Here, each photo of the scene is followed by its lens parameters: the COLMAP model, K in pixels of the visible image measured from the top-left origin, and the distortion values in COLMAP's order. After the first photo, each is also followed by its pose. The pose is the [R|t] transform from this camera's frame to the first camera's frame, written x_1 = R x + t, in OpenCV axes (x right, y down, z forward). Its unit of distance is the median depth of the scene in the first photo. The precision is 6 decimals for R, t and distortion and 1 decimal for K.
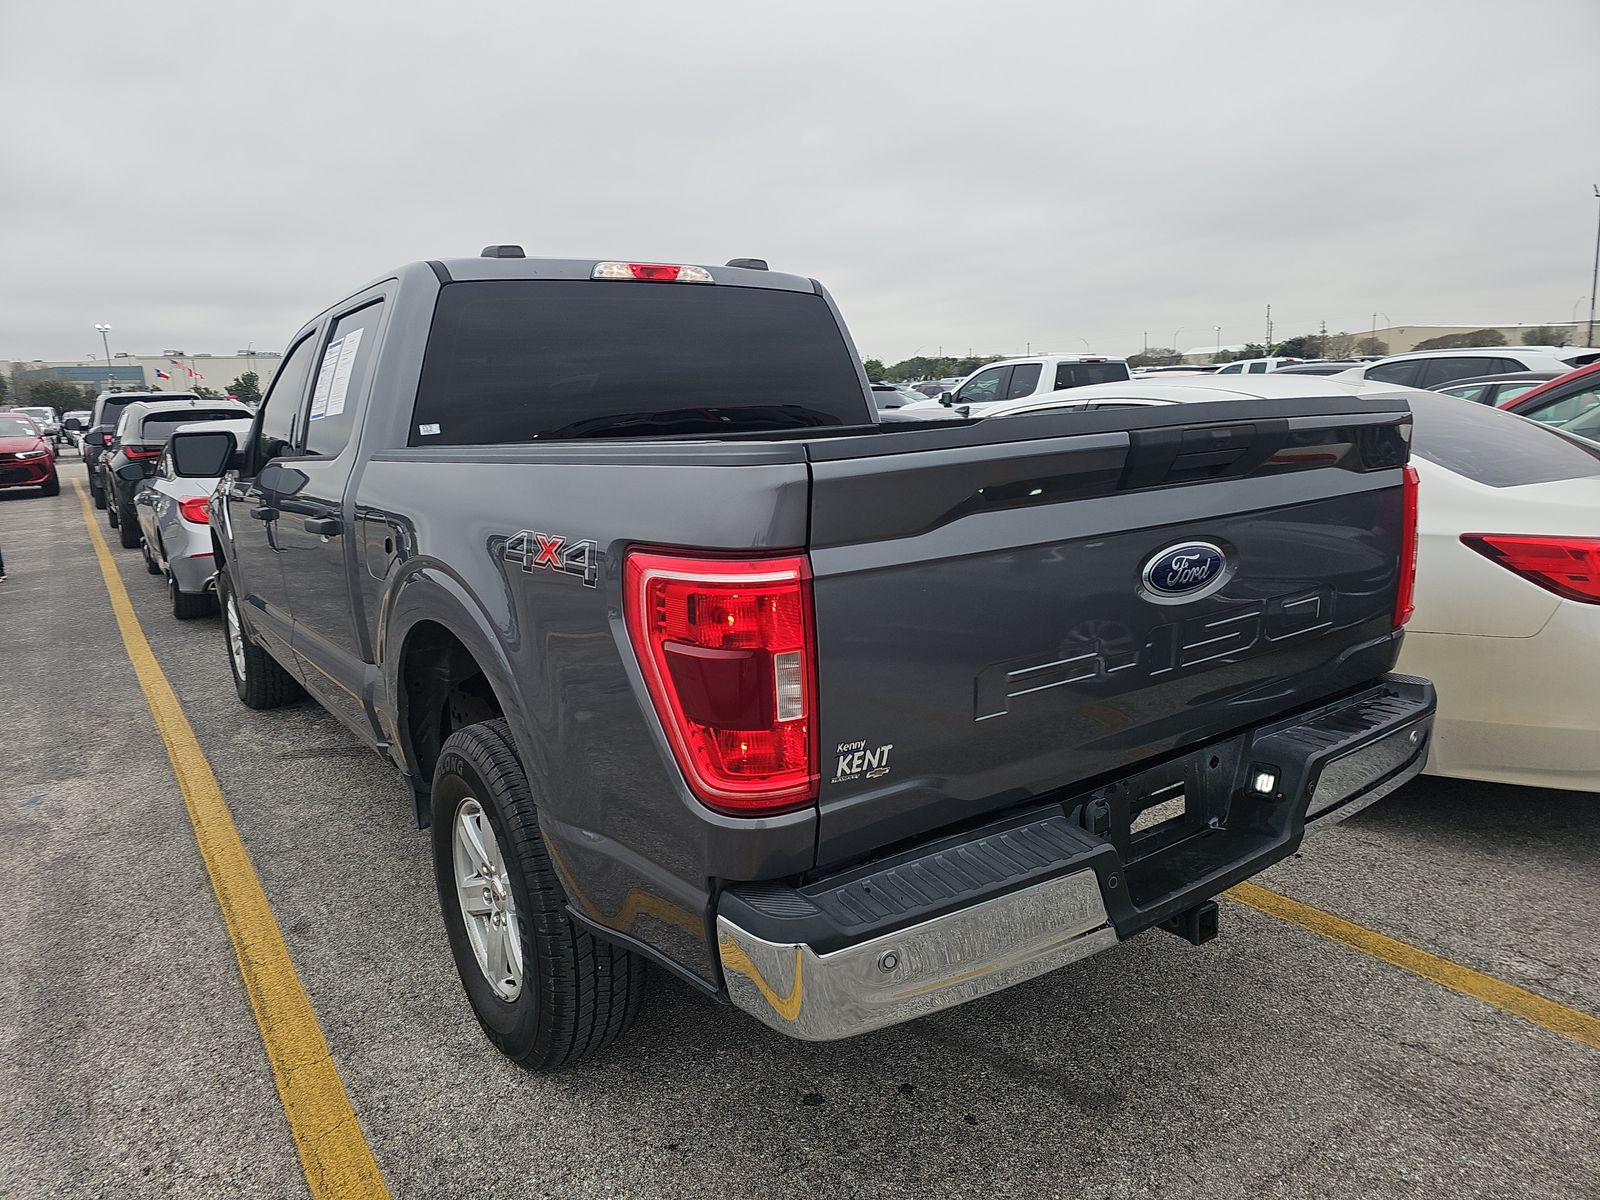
lens RADIAL K [[1038.9, 0, 799.3], [0, 1038.9, 612.8], [0, 0, 1]] dist [0.034445, -0.001098]
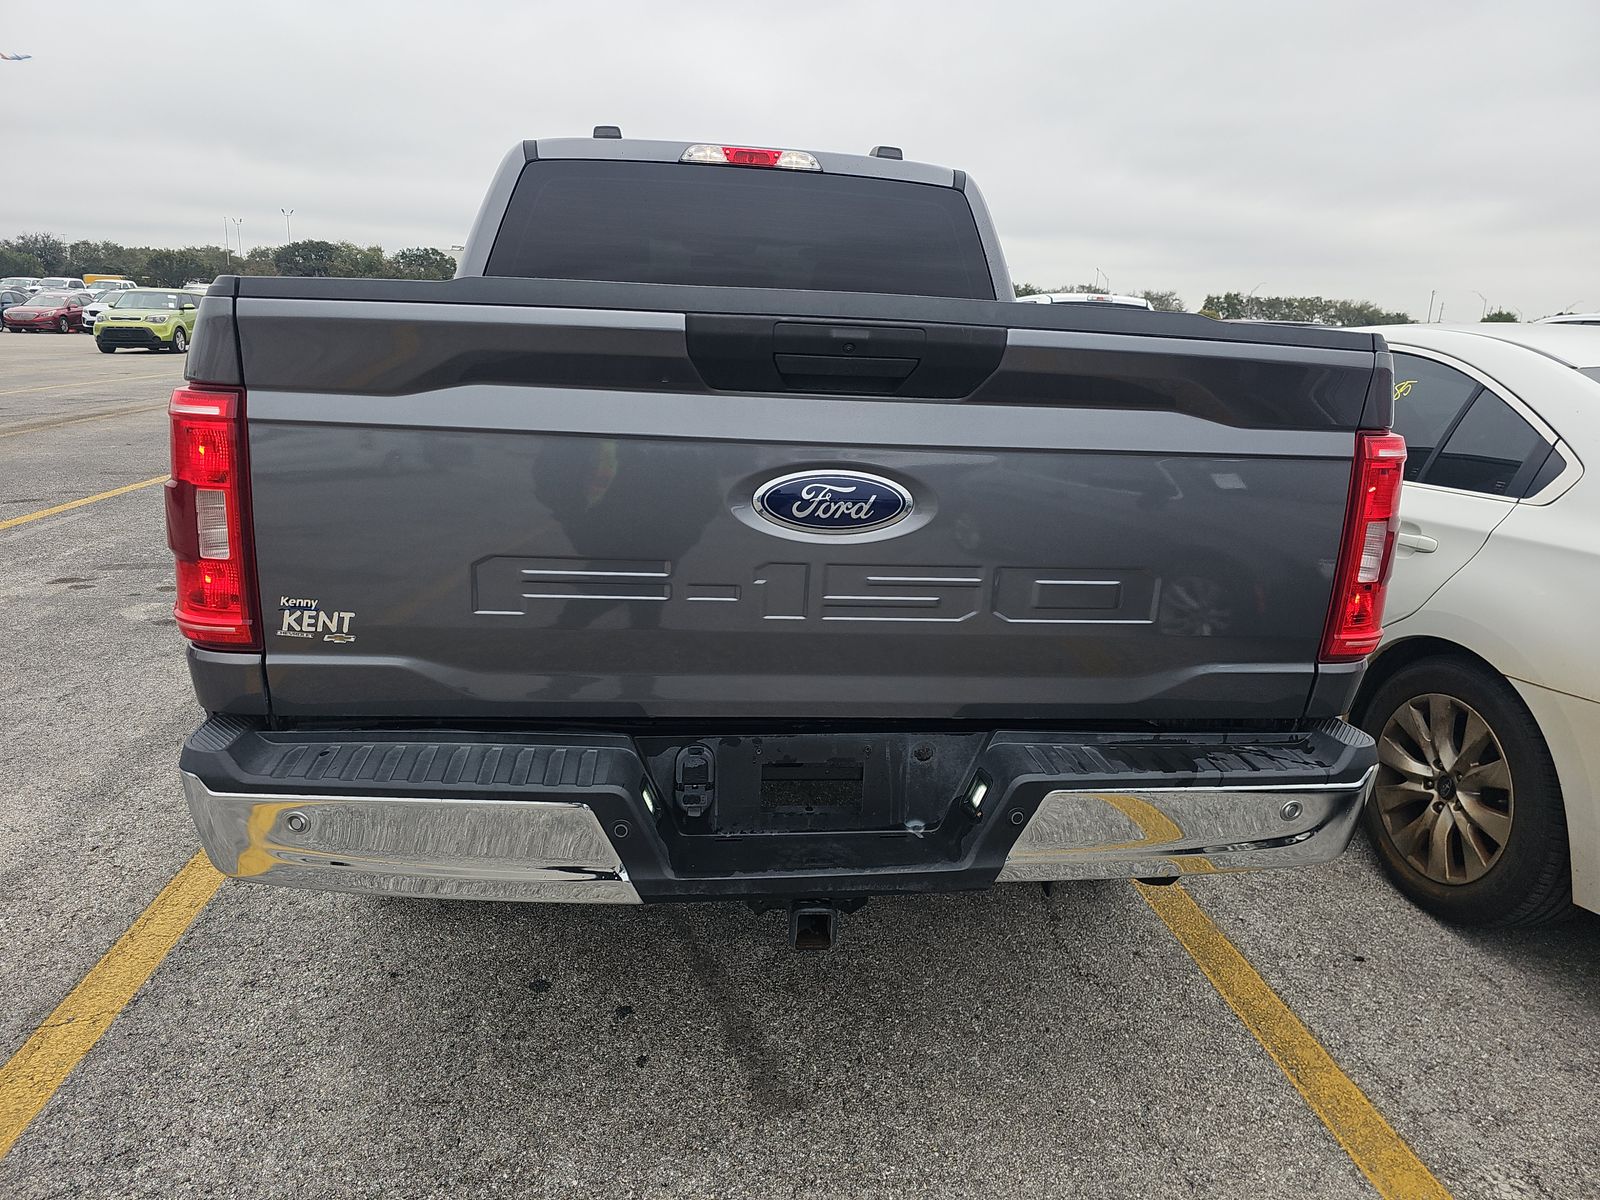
lens RADIAL K [[1036.5, 0, 810.3], [0, 1036.5, 600.6], [0, 0, 1]] dist [0.093993, -0.076803]
pose [[0.877606, 0.194318, -0.438232, 0.643427], [-0.171220, 0.980922, 0.092068, -0.033675], [0.447762, -0.005765, 0.894134, 0.231753]]
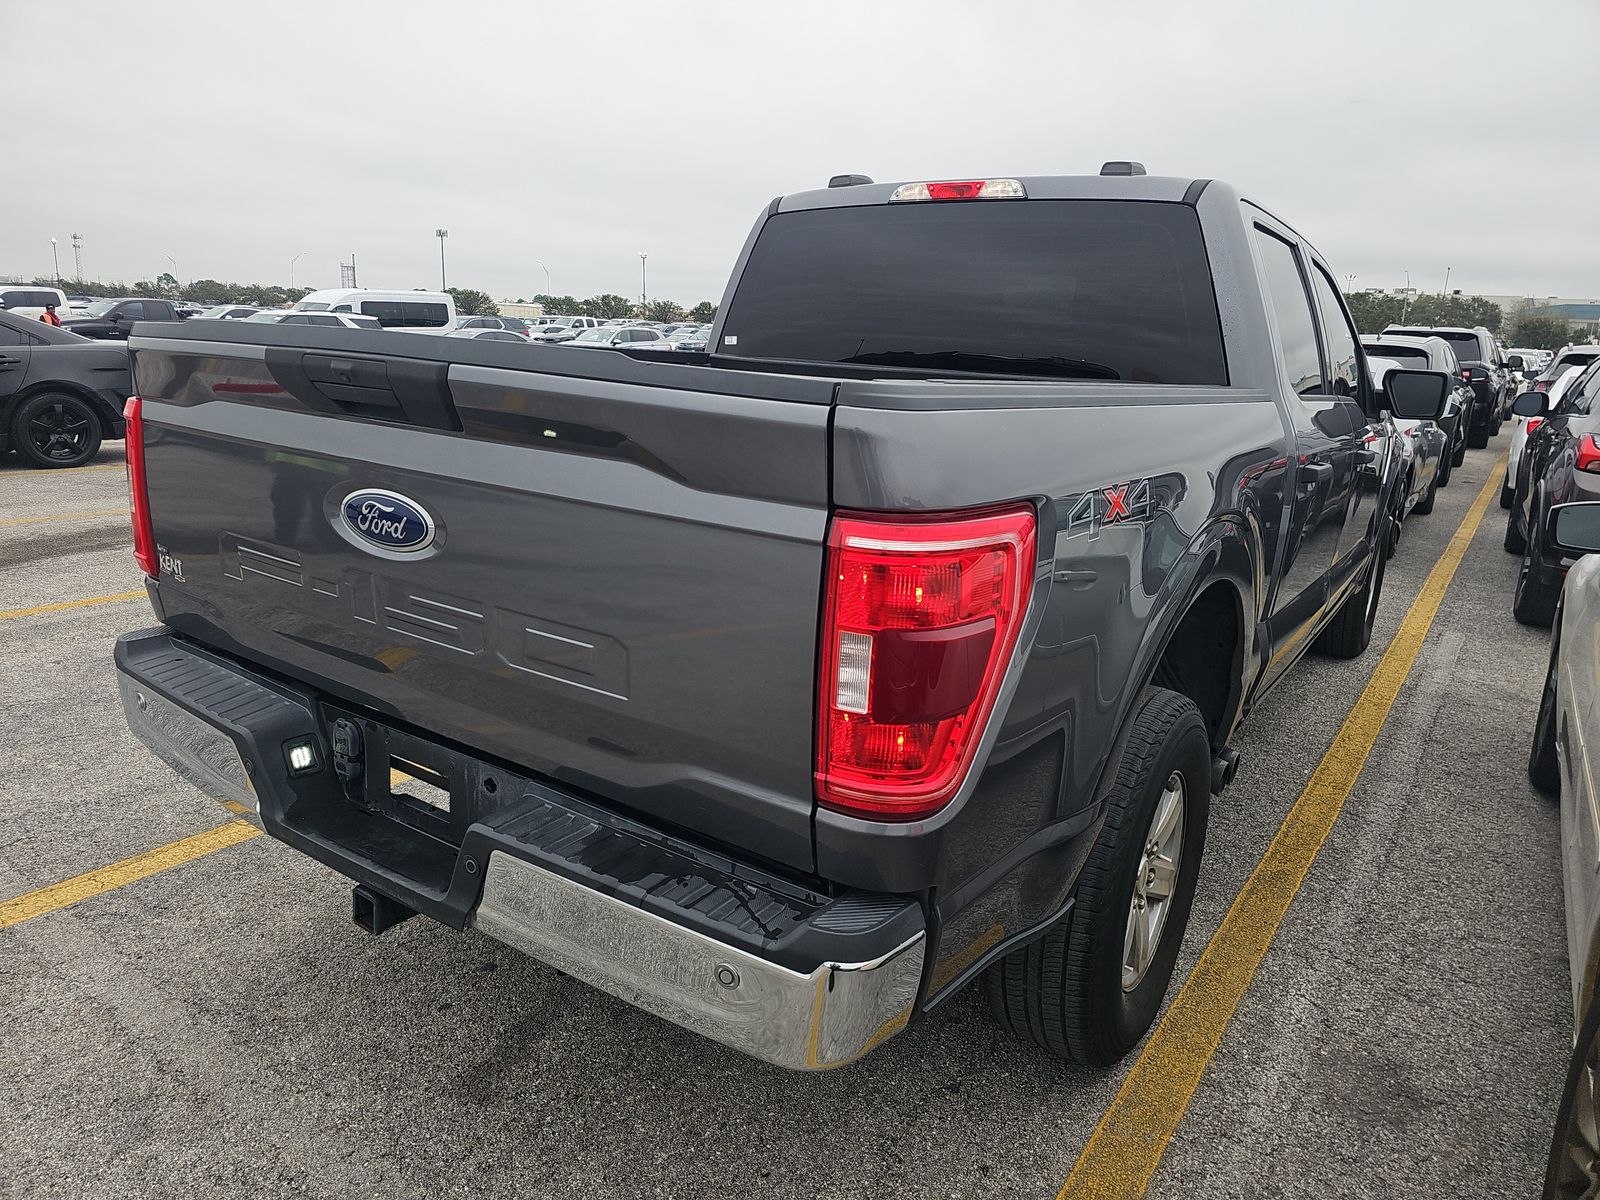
lens RADIAL K [[1038.9, 0, 799.3], [0, 1038.9, 612.8], [0, 0, 1]] dist [0.034445, -0.001098]
pose [[0.350549, 0.296243, -0.888457, 1.149322], [-0.247249, 0.944272, 0.217299, -0.217617], [0.903318, 0.143496, 0.404259, 0.859302]]
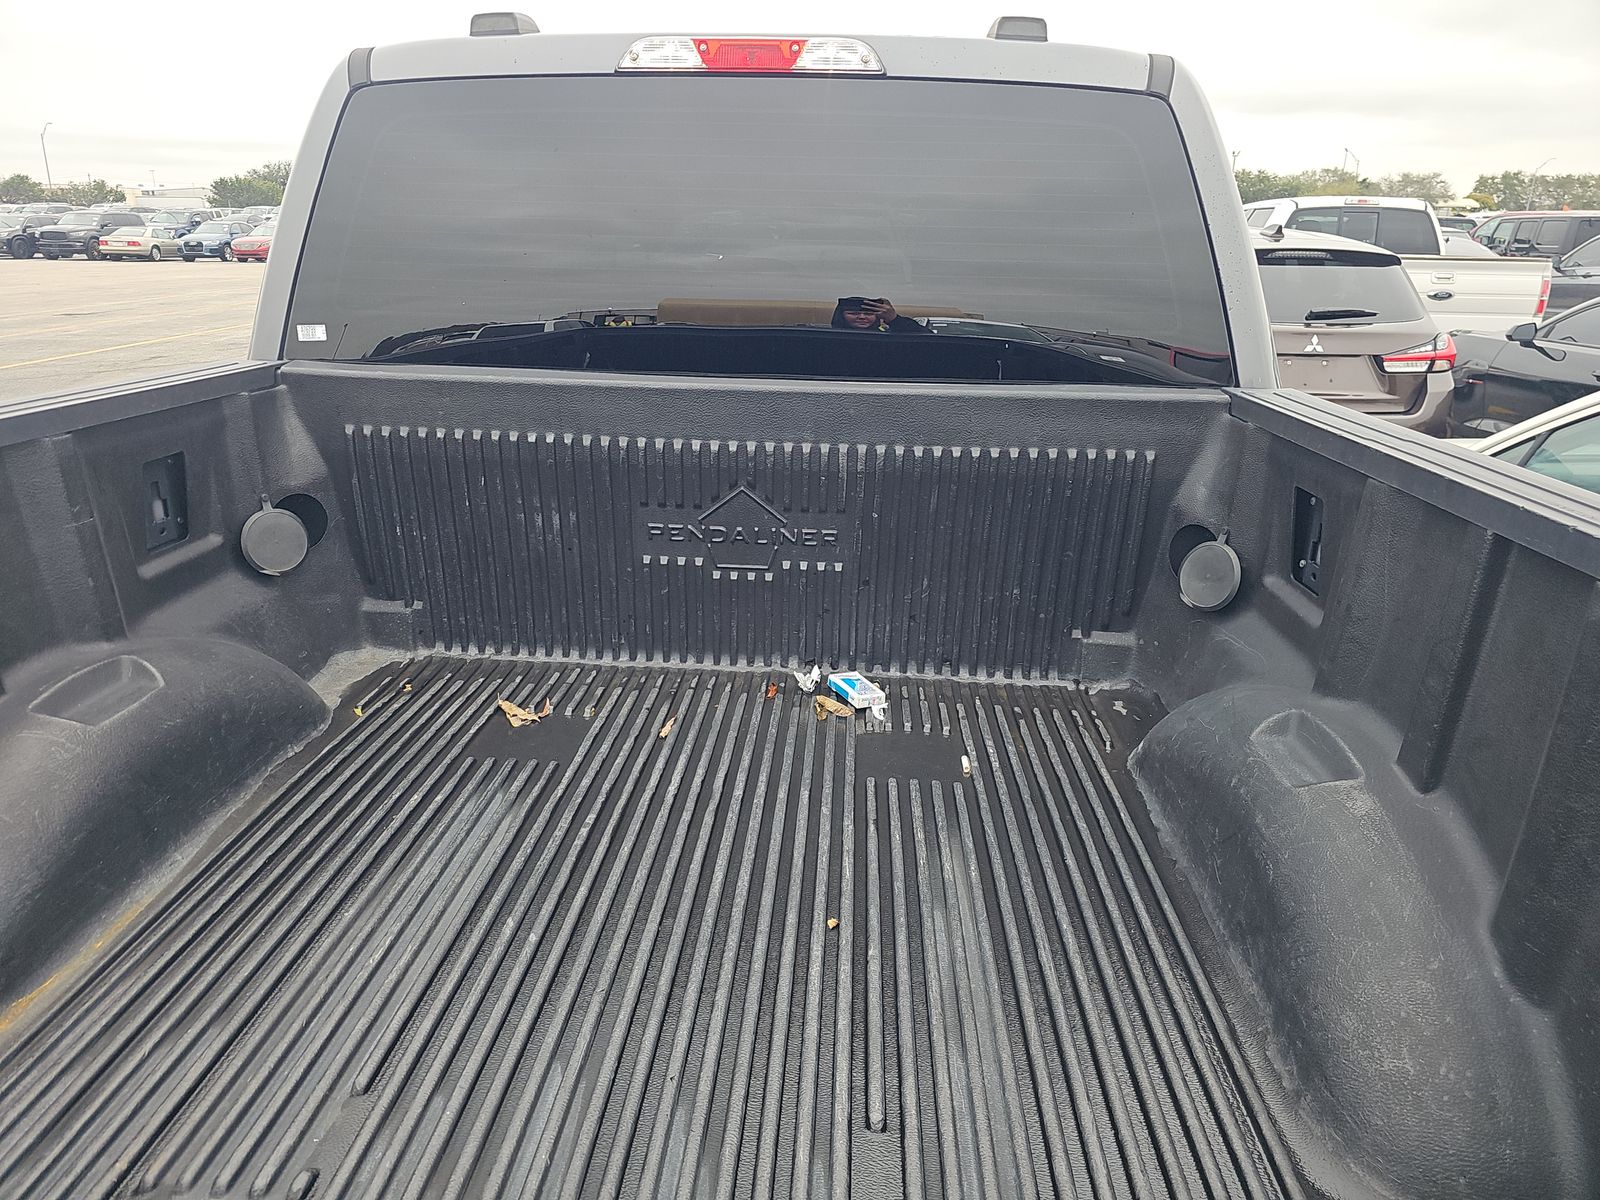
lens RADIAL K [[1050.2, 0, 784.1], [0, 1050.2, 604.4], [0, 0, 1]] dist [0.061461, -0.043895]
pose [[0.769612, 0.264182, -0.581295, 0.386313], [-0.174479, 0.962755, 0.206541, -0.273720], [0.614210, -0.057533, 0.787043, 0.901557]]
